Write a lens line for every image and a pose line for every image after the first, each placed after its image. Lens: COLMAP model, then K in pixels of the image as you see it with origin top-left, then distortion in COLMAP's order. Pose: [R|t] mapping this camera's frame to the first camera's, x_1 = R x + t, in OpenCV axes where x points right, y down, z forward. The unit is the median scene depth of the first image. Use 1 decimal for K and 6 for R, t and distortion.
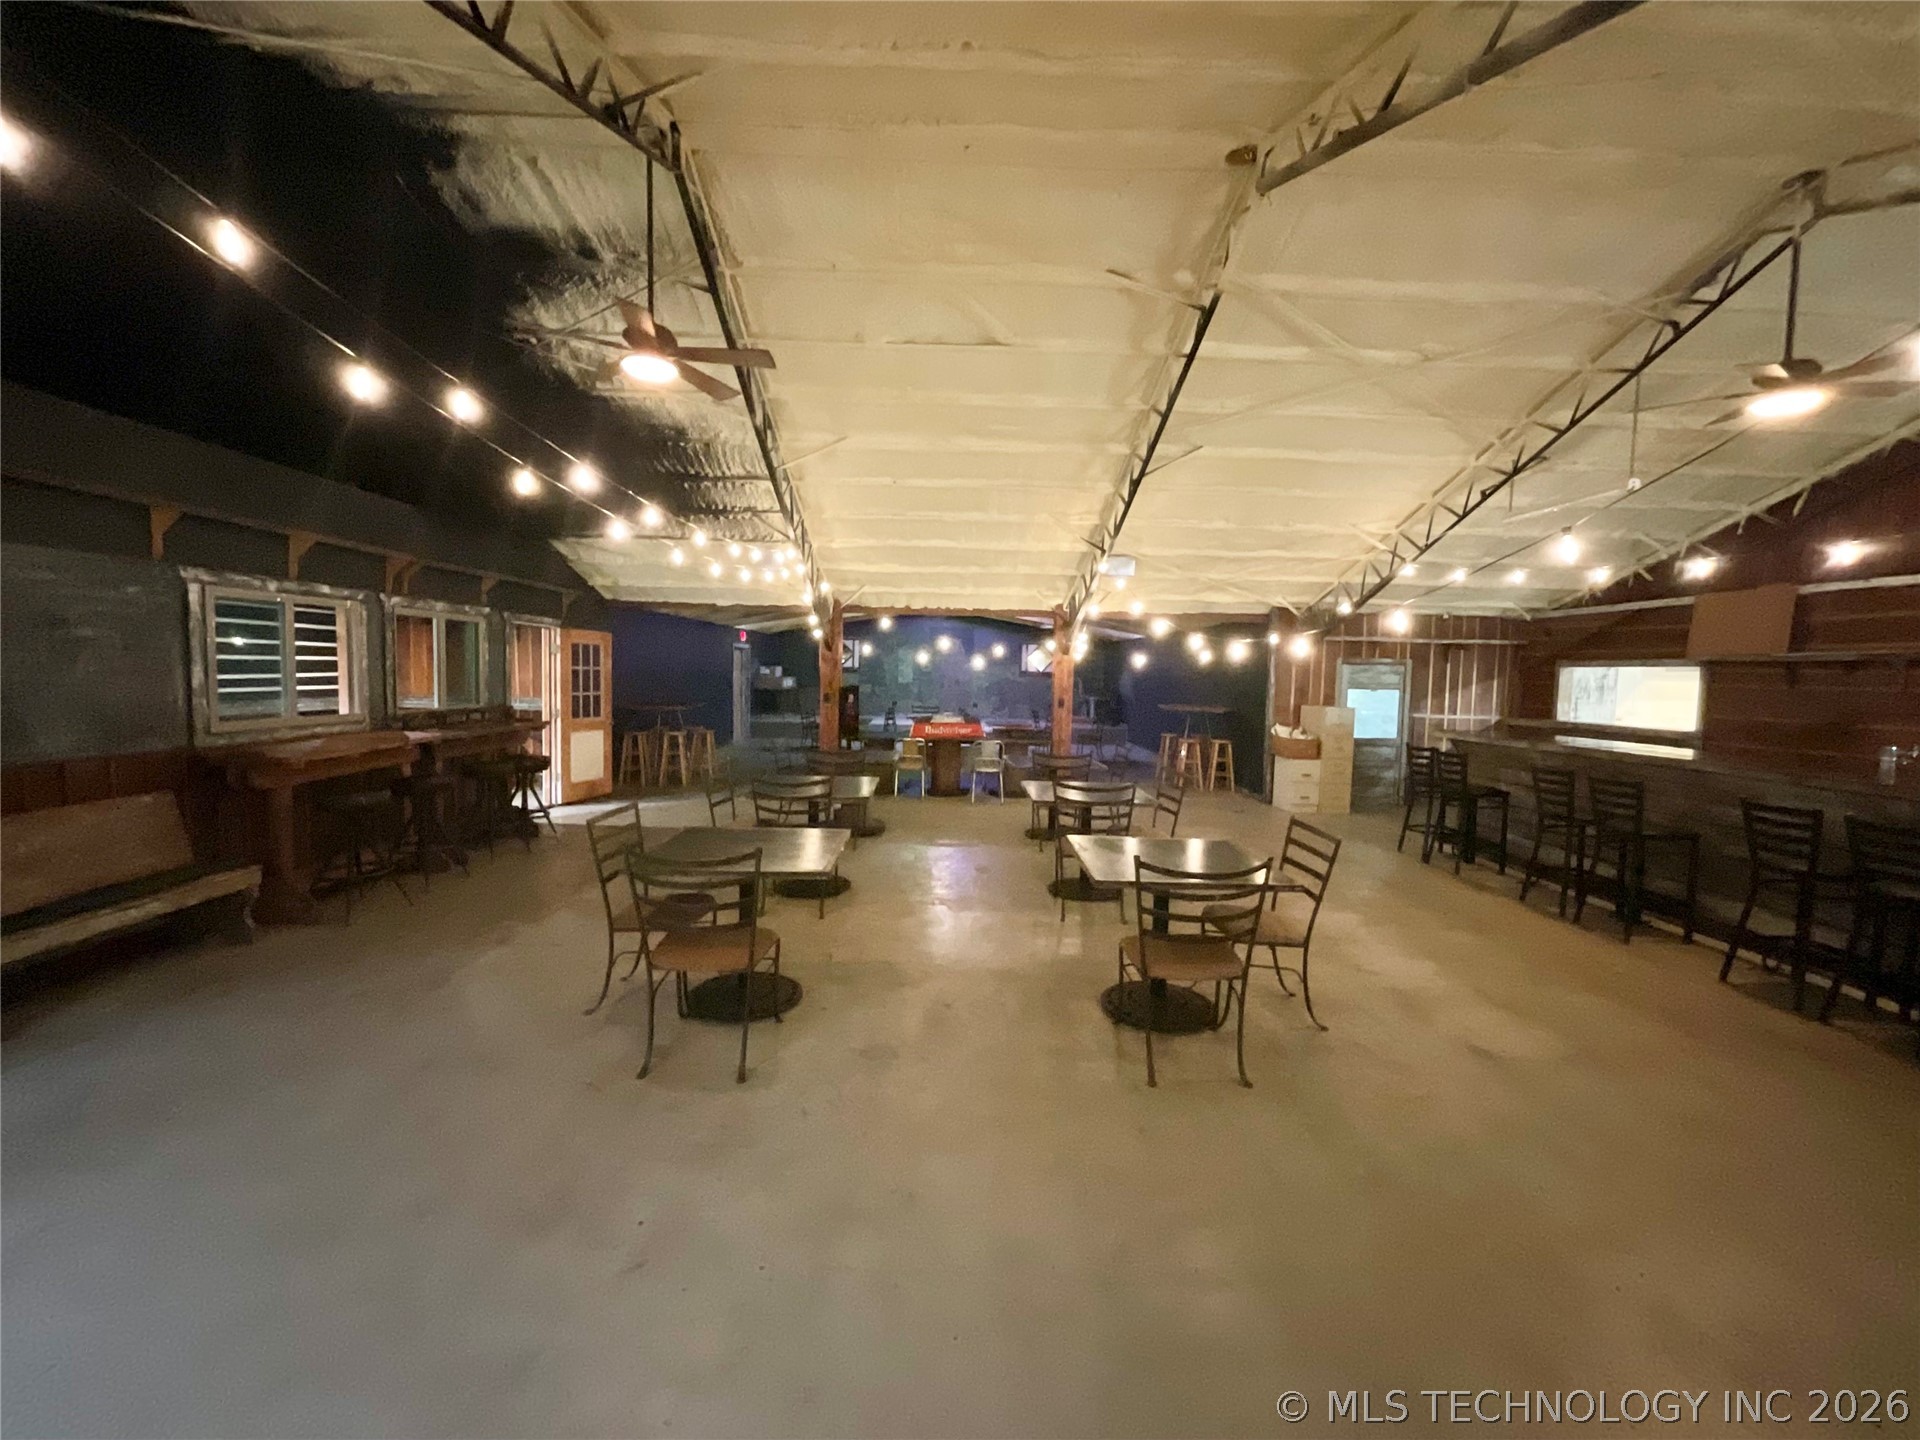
lens RADIAL K [[771.0, 0, 962.3], [0, 771.0, 723.7], [0, 0, 1]] dist [-0.008658, 0.000462]
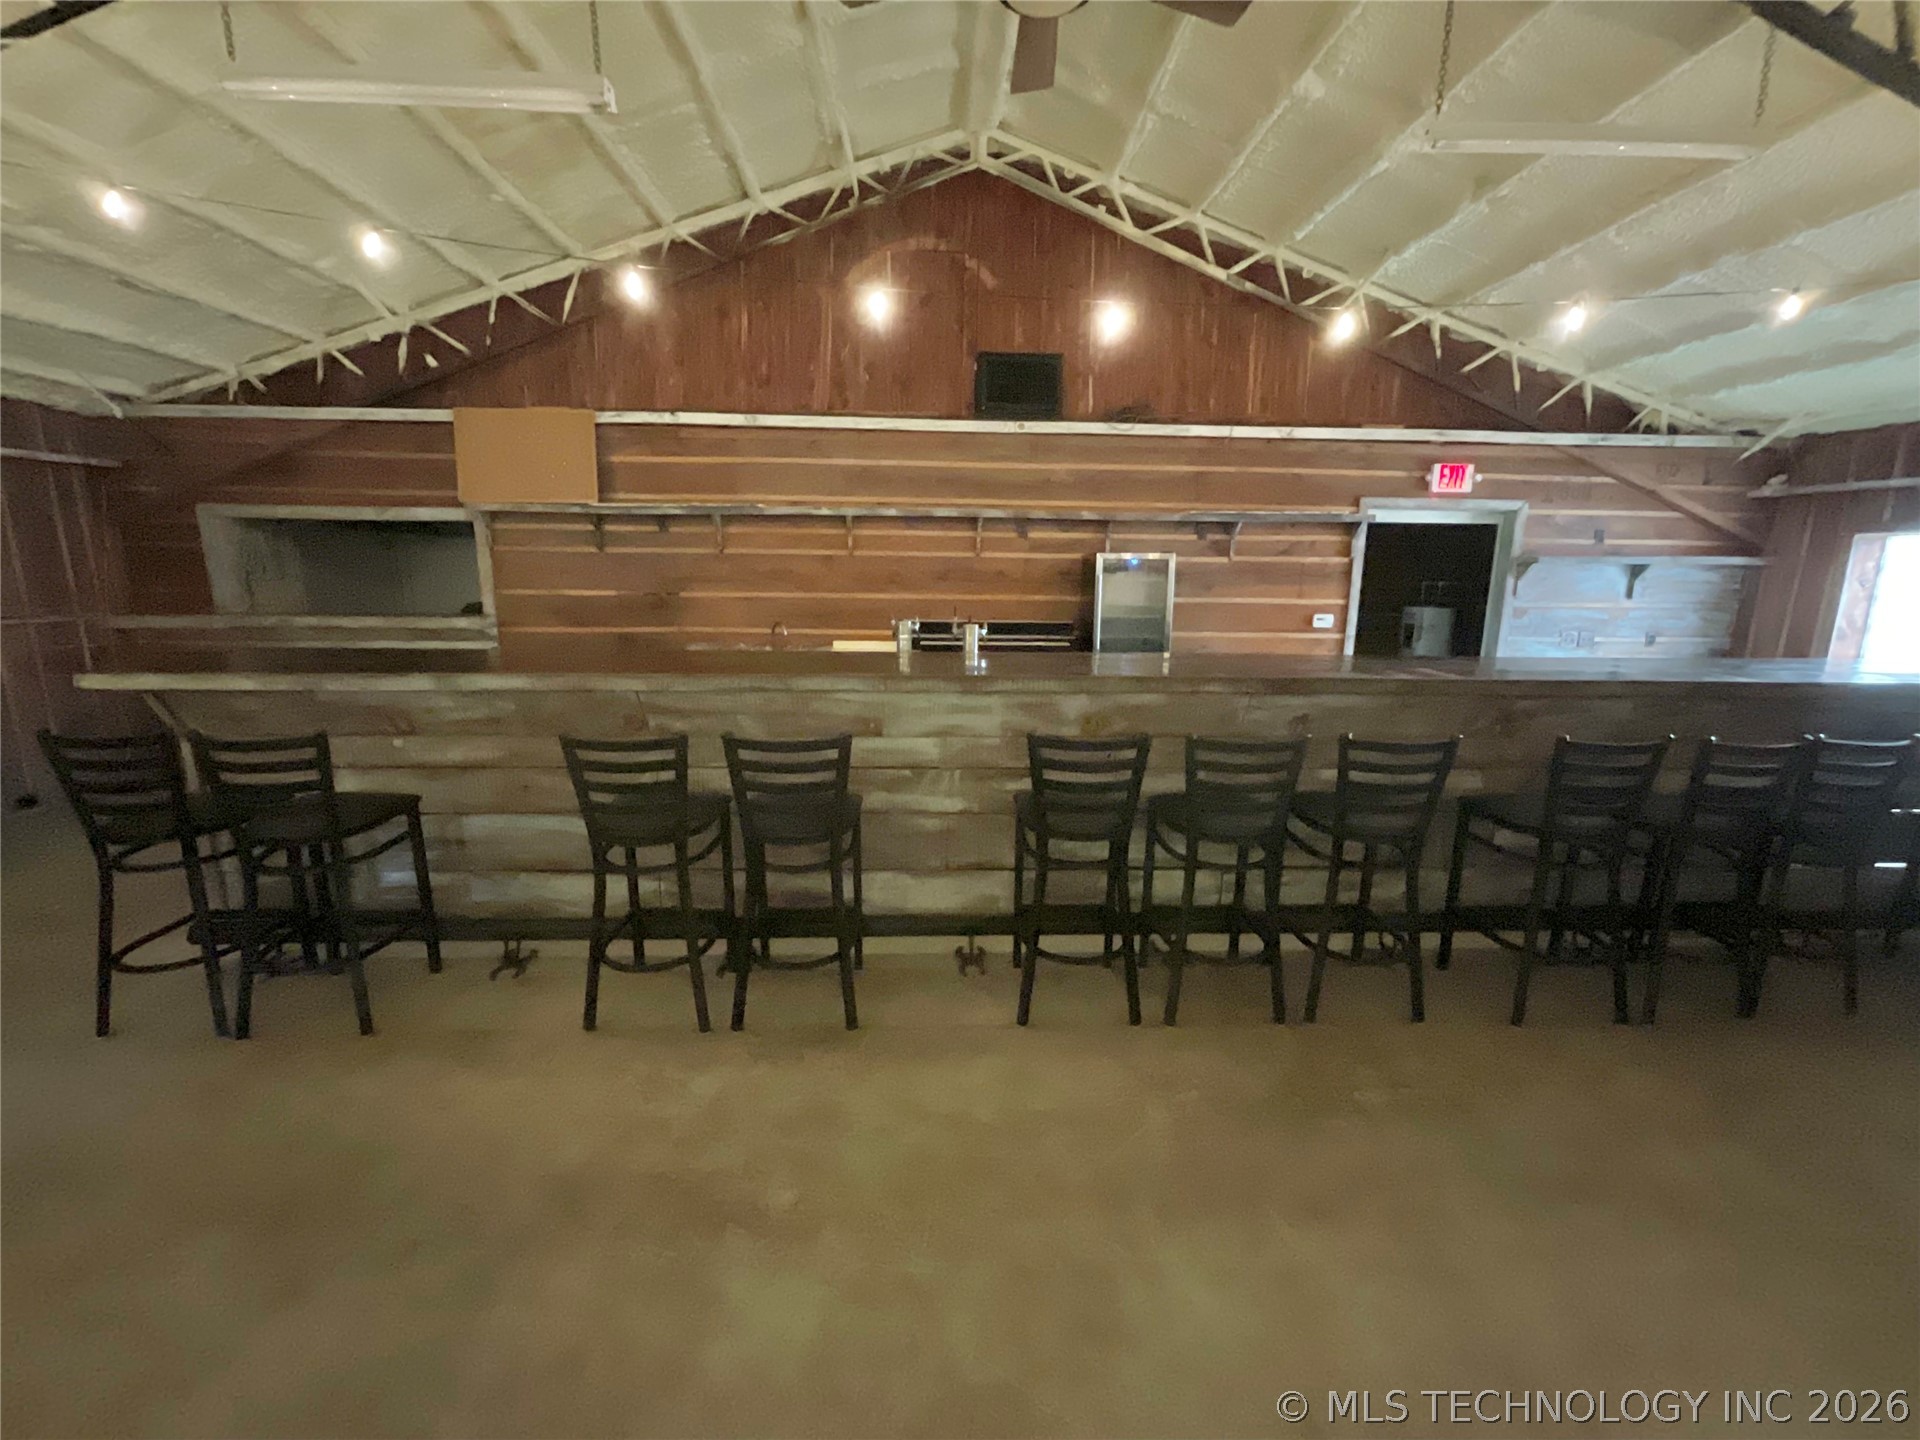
lens RADIAL K [[771.0, 0, 962.3], [0, 771.0, 723.7], [0, 0, 1]] dist [-0.008658, 0.000462]
pose [[-0.022521, -0.214059, 0.976561, 0.331903], [0.057250, 0.974930, 0.215021, -0.025185], [-0.998106, 0.060751, -0.009701, 0.785123]]
